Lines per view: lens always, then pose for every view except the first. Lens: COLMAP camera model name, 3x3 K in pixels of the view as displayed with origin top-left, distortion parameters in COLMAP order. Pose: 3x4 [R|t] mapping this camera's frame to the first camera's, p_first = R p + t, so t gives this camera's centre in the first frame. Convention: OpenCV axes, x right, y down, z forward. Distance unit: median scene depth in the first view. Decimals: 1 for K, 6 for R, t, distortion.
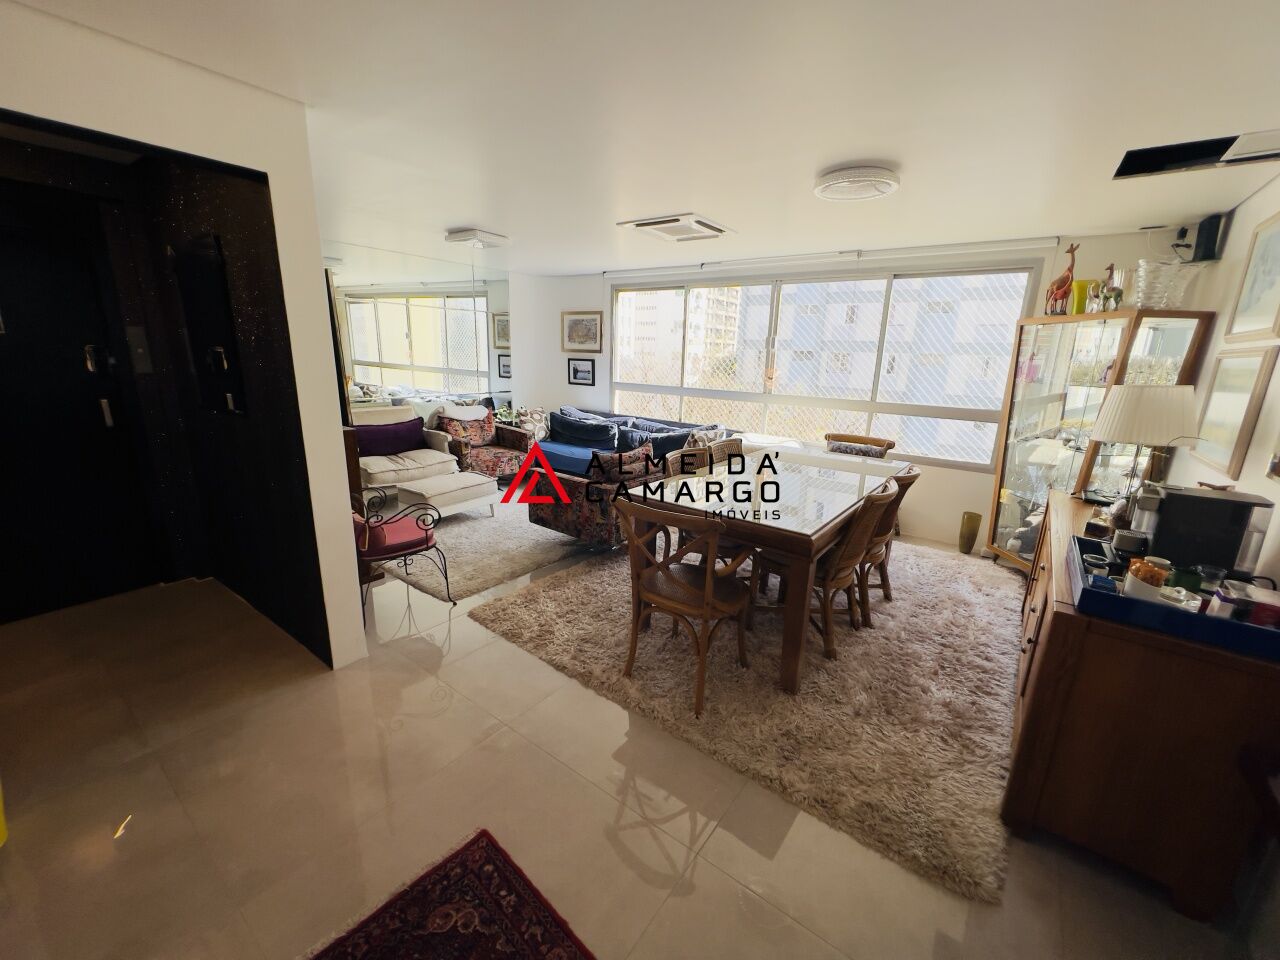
lens RADIAL K [[511.7, 0, 641.5], [0, 511.7, 484.0], [0, 0, 1]] dist [-0.002698, 0.000241]
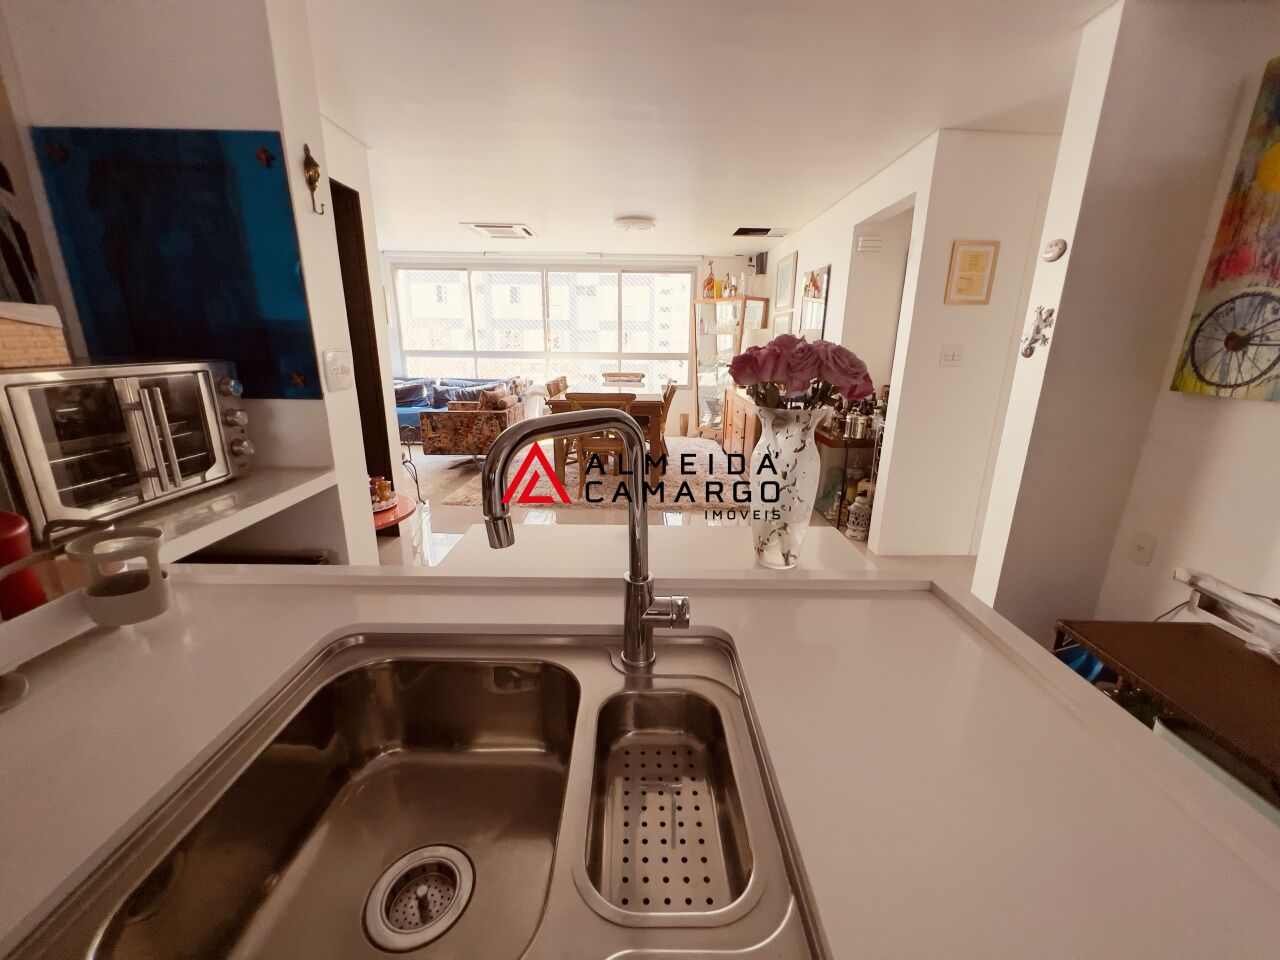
lens RADIAL K [[511.7, 0, 641.5], [0, 511.7, 484.0], [0, 0, 1]] dist [-0.002698, 0.000241]
pose [[0.805030, -0.181009, 0.564944, -0.416764], [0.160457, 0.983255, 0.086390, 0.101327], [-0.571122, 0.021103, 0.820594, -0.283390]]
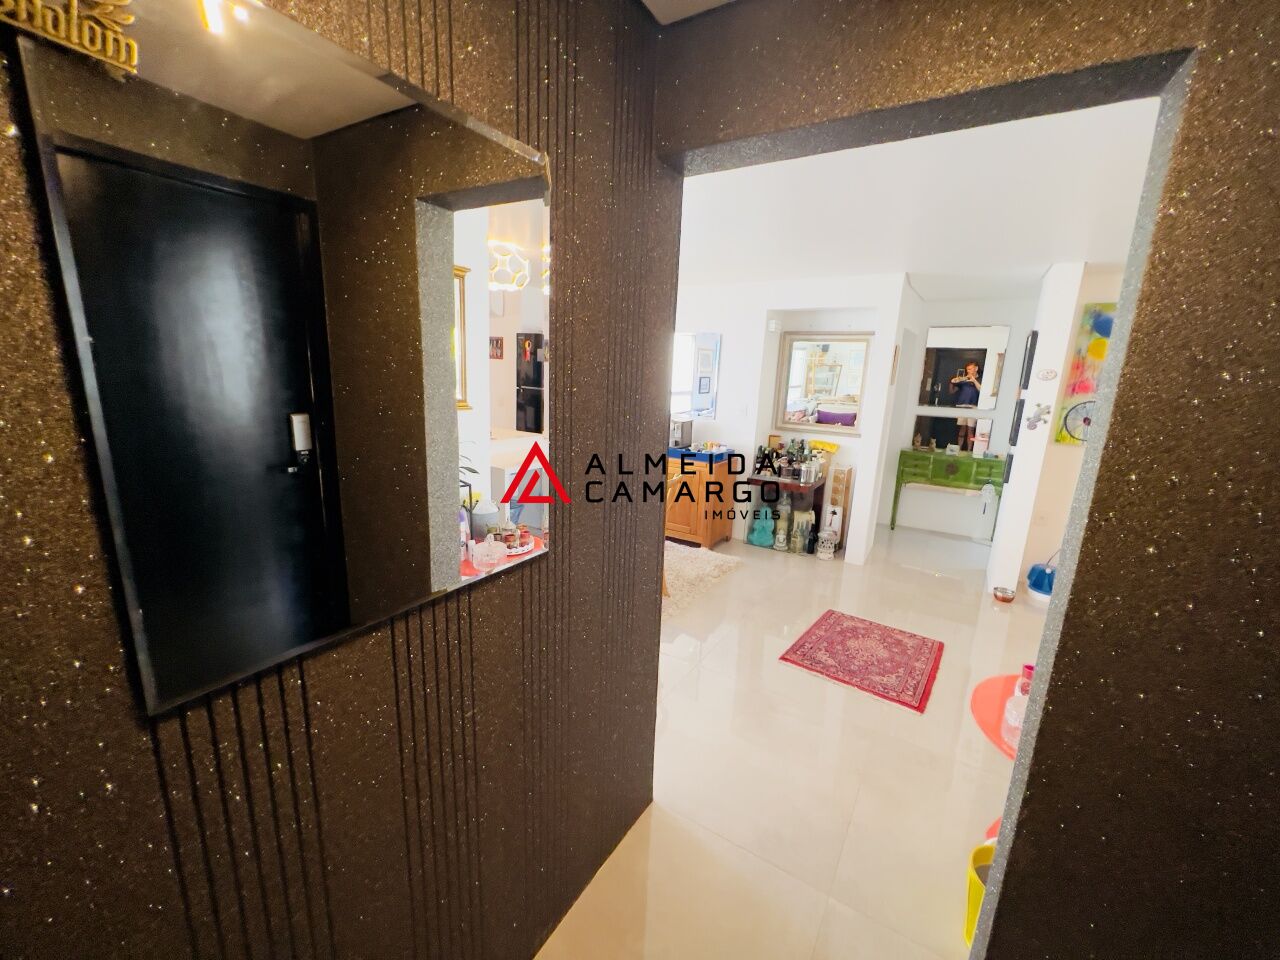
lens RADIAL K [[511.7, 0, 641.5], [0, 511.7, 484.0], [0, 0, 1]] dist [-0.002698, 0.000241]
pose [[-0.085569, -0.245806, 0.965535, -0.598412], [0.207701, 0.943397, 0.258578, -0.144720], [-0.974443, 0.222669, -0.029671, 0.454514]]
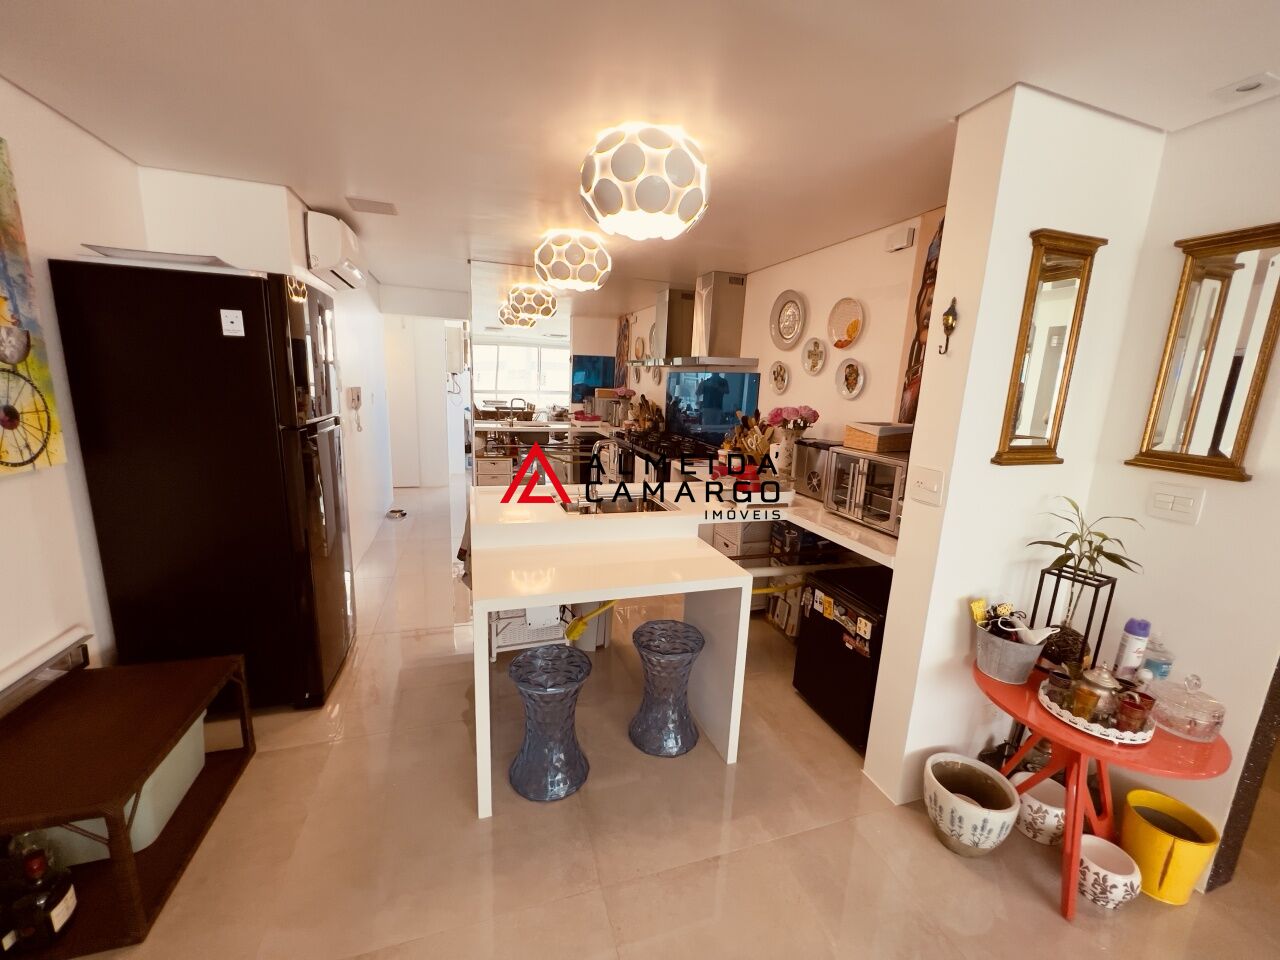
lens RADIAL K [[511.7, 0, 641.5], [0, 511.7, 484.0], [0, 0, 1]] dist [-0.002698, 0.000241]
pose [[-0.575948, 0.106099, -0.810572, 0.030094], [-0.264418, 0.914063, 0.307526, -0.029864], [0.773542, 0.391449, -0.498398, 0.111391]]
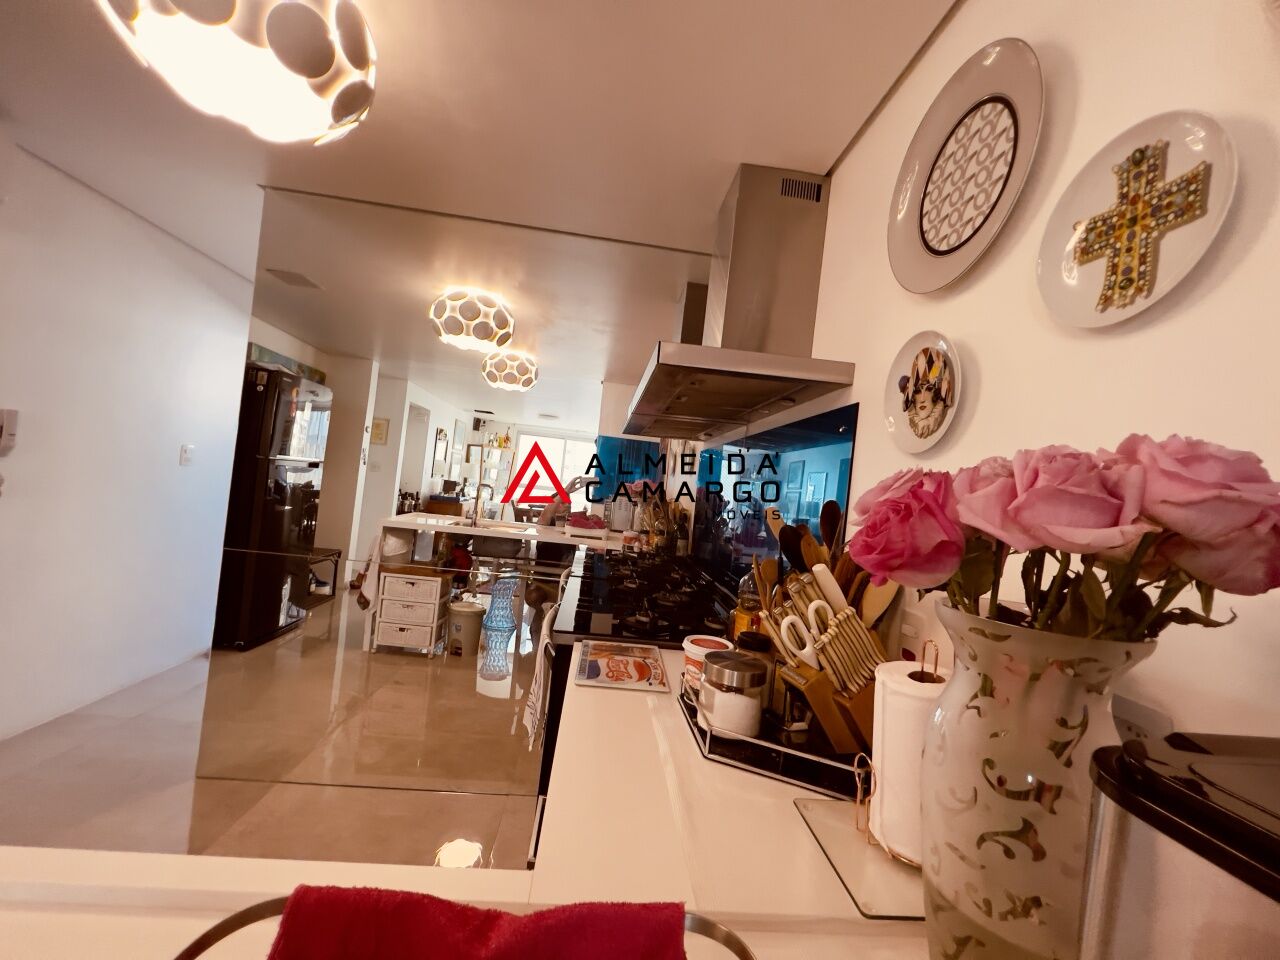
lens RADIAL K [[511.7, 0, 641.5], [0, 511.7, 484.0], [0, 0, 1]] dist [-0.002698, 0.000241]
pose [[-0.750364, -0.122149, -0.649641, -0.491391], [-0.292360, 0.942756, 0.160426, 0.037687], [0.592857, 0.310307, -0.743122, -0.069616]]
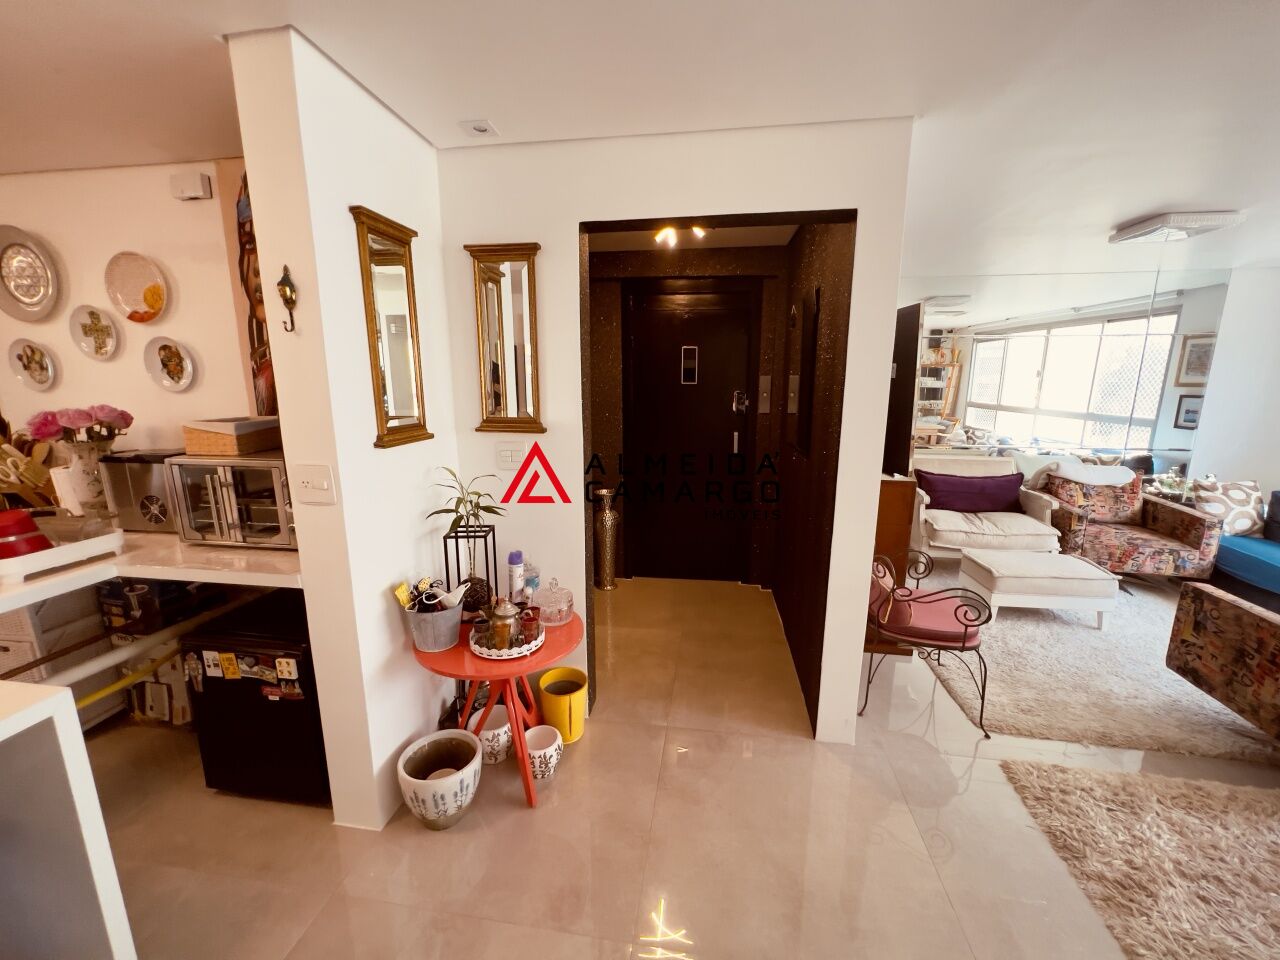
lens RADIAL K [[511.7, 0, 641.5], [0, 511.7, 484.0], [0, 0, 1]] dist [-0.002698, 0.000241]
pose [[0.468399, 0.142334, -0.871977, -0.009908], [-0.209568, 0.976671, 0.046850, -0.028061], [0.858303, 0.160794, 0.487300, 0.107063]]
